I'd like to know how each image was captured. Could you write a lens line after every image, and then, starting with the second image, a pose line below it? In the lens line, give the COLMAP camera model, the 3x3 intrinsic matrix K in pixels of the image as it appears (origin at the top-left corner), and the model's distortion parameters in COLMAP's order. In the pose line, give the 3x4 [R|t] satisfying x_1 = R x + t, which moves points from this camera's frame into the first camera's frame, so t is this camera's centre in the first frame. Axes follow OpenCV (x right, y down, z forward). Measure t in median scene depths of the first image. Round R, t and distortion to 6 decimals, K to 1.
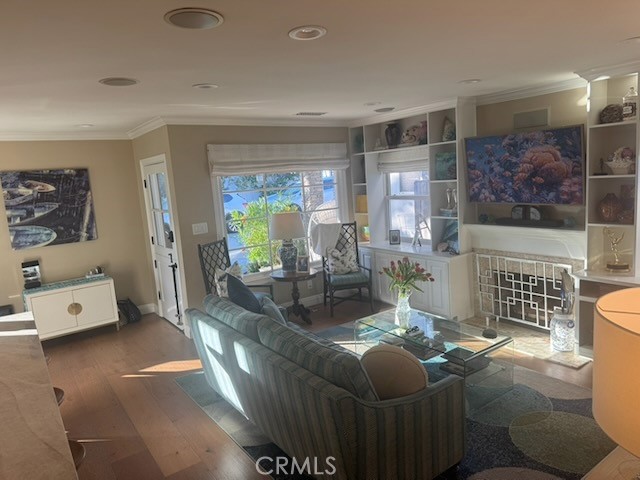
lens RADIAL K [[446.5, 0, 320.0], [0, 446.5, 240.0], [0, 0, 1]] dist [0.082314, -0.110160]
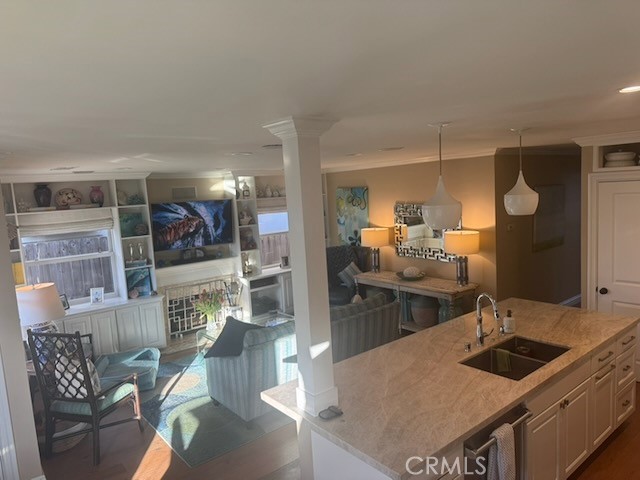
lens RADIAL K [[446.5, 0, 320.0], [0, 446.5, 240.0], [0, 0, 1]] dist [0.082314, -0.110160]
pose [[-0.050370, -0.043743, 0.997772, -0.960175], [0.204969, 0.977322, 0.053194, -0.088106], [-0.977471, 0.207192, -0.040262, 0.577772]]
